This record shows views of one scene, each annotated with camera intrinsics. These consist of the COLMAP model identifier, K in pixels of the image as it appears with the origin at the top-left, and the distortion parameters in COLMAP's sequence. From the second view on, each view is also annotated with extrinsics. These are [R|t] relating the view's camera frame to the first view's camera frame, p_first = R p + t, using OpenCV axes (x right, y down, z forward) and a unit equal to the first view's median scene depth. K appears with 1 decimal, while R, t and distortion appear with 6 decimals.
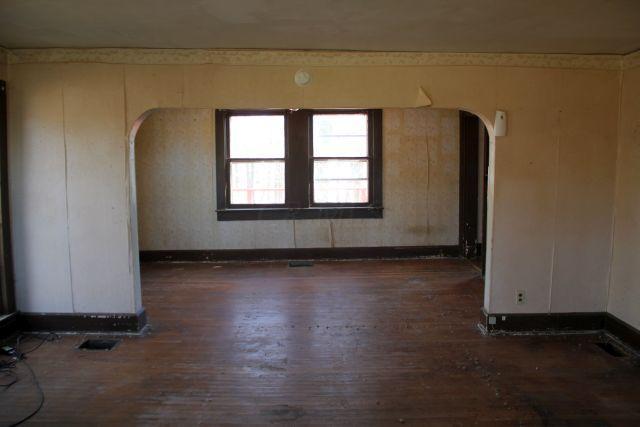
lens RADIAL K [[530.1, 0, 324.8], [0, 530.1, 203.4], [0, 0, 1]] dist [-0.164540, 0.140741]
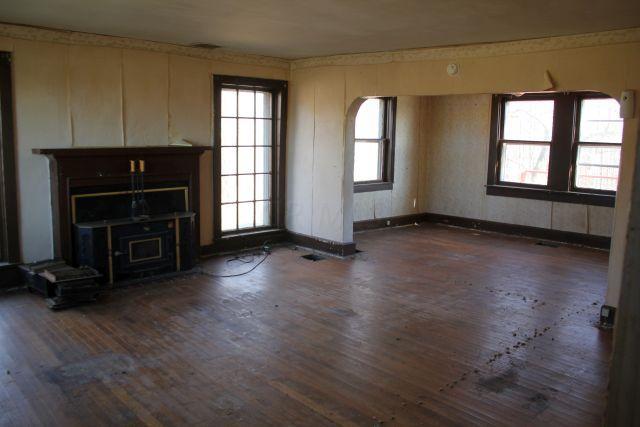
lens RADIAL K [[530.1, 0, 324.8], [0, 530.1, 203.4], [0, 0, 1]] dist [-0.164540, 0.140741]
pose [[0.675841, 0.115428, -0.727953, 0.378115], [-0.094085, 0.993092, 0.070121, 0.005794], [0.731018, 0.021099, 0.682032, -0.010394]]
